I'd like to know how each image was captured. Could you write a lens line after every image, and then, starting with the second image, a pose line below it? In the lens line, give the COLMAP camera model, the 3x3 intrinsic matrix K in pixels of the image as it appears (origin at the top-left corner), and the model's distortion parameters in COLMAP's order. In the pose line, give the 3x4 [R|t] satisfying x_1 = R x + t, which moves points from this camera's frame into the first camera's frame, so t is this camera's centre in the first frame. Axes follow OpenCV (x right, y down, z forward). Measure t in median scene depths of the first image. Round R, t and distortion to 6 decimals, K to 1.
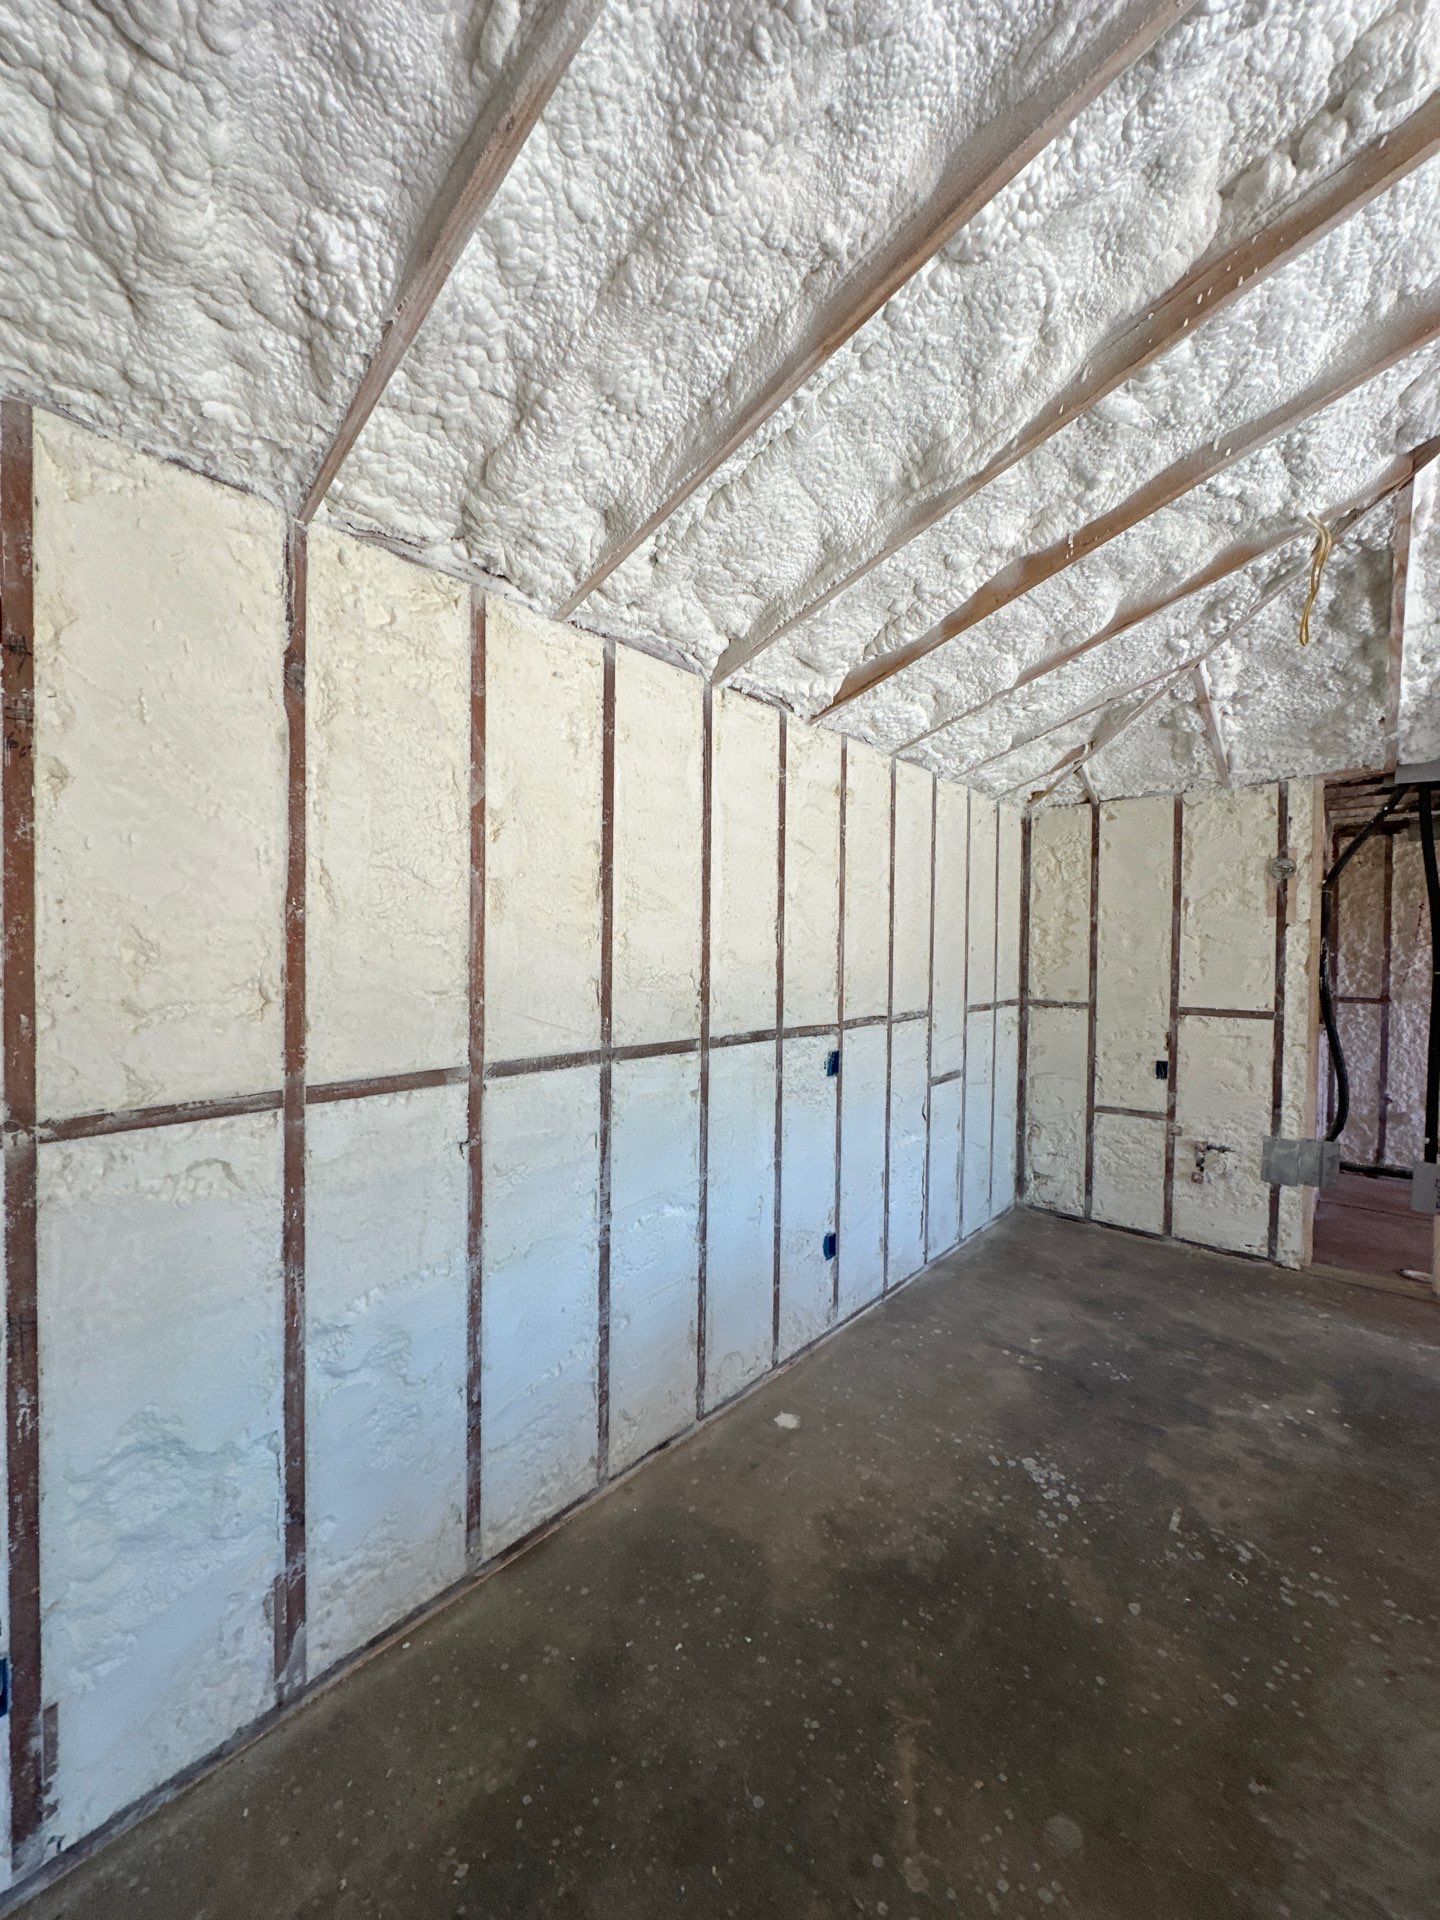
lens RADIAL K [[763.5, 0, 721.1], [0, 763.5, 960.6], [0, 0, 1]] dist [-0.003394, 0.000771]
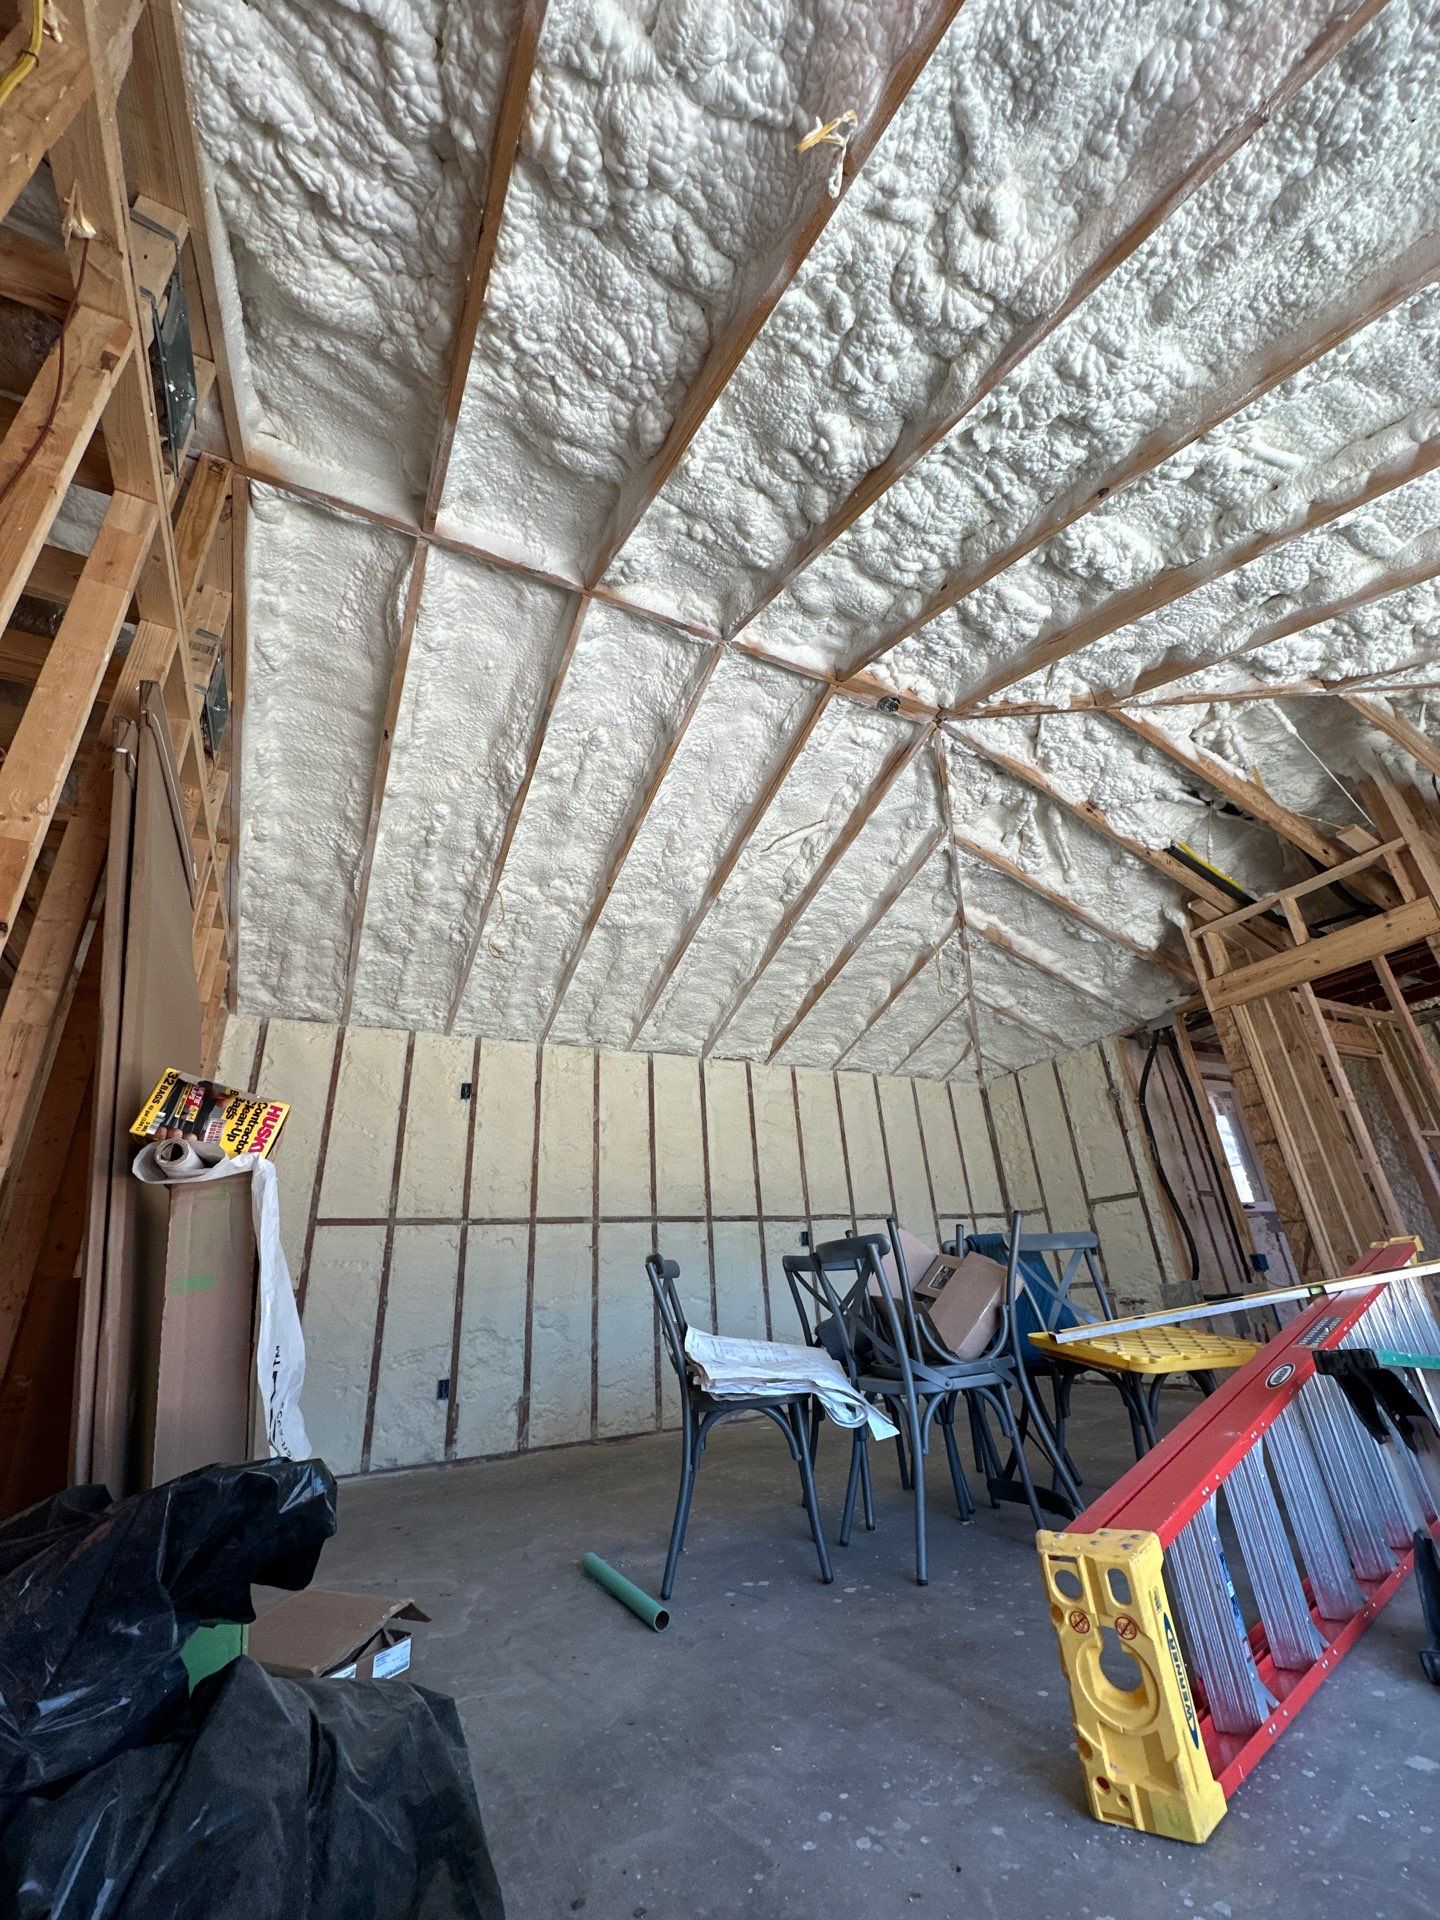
lens RADIAL K [[763.5, 0, 722.5], [0, 763.5, 960.9], [0, 0, 1]] dist [-0.003394, 0.000771]
pose [[0.924002, -0.215319, -0.316002, 0.735521], [0.063743, 0.901564, -0.427925, 0.326127], [0.377037, 0.375261, 0.846772, -0.936566]]
